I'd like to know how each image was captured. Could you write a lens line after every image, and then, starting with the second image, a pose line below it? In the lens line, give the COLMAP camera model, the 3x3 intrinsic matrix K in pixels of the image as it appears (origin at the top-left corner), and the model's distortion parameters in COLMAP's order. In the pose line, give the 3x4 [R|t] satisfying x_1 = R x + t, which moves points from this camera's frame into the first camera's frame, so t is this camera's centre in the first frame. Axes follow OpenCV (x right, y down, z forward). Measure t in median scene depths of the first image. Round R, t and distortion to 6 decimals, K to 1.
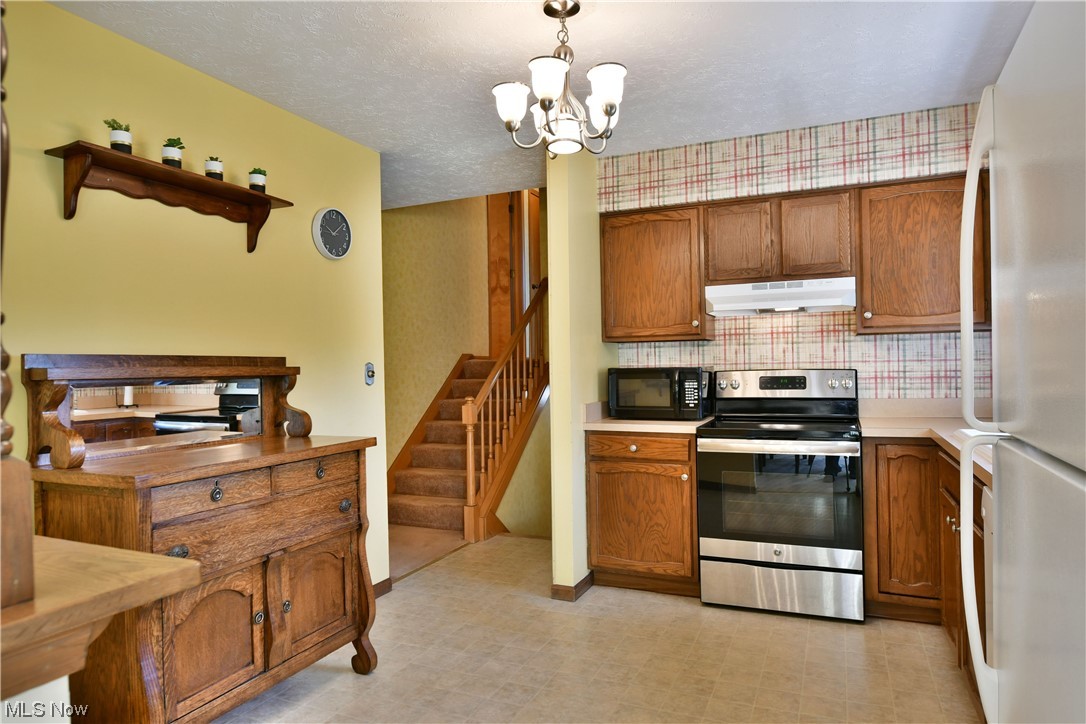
lens RADIAL K [[665.2, 0, 536.1], [0, 665.2, 364.3], [0, 0, 1]] dist [-0.011221, -0.005625]
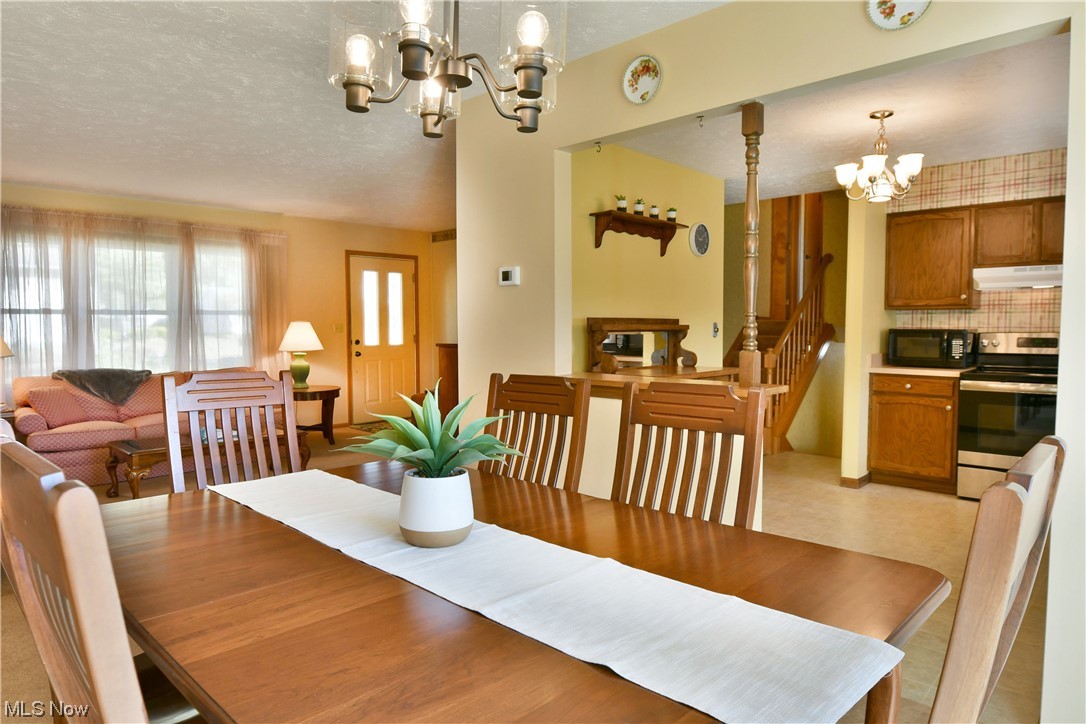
lens RADIAL K [[665.2, 0, 536.1], [0, 665.2, 364.3], [0, 0, 1]] dist [-0.011221, -0.005625]
pose [[0.942844, 0.034736, -0.331419, -0.129489], [-0.012878, 0.997607, 0.067924, -0.005145], [0.332985, -0.059774, 0.941036, -0.563547]]
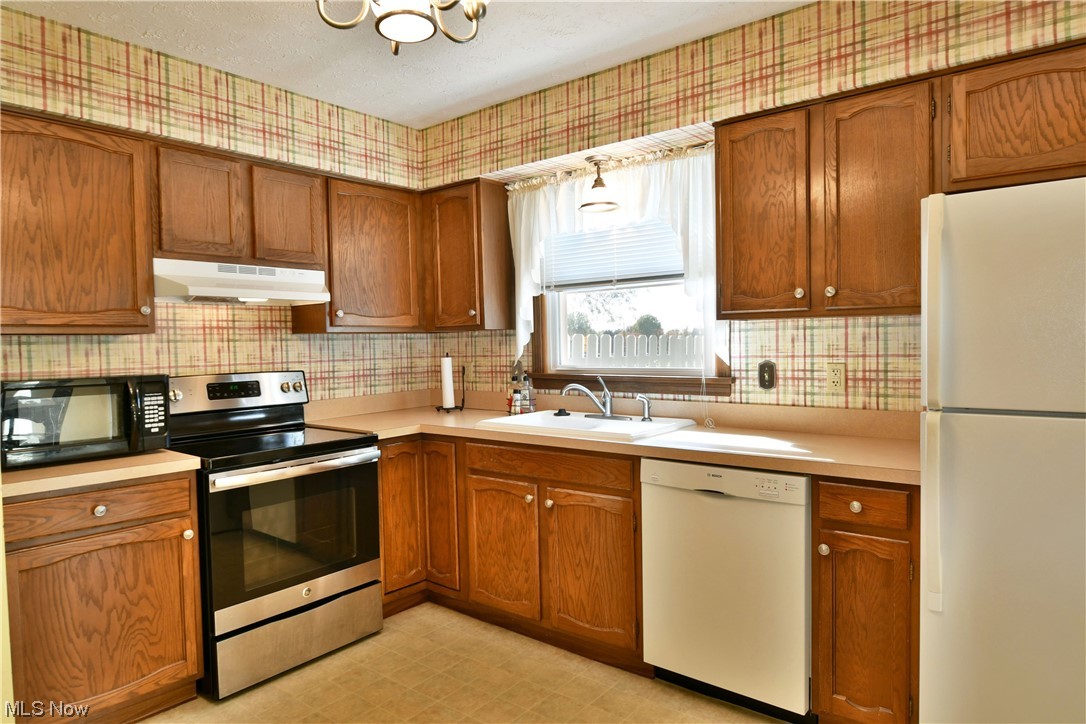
lens RADIAL K [[665.2, 0, 536.1], [0, 665.2, 364.3], [0, 0, 1]] dist [-0.011221, -0.005625]
pose [[0.253215, -0.018305, 0.967237, -0.324423], [0.014503, 0.999780, 0.015124, -0.010448], [-0.967301, 0.010199, 0.253425, 0.447108]]
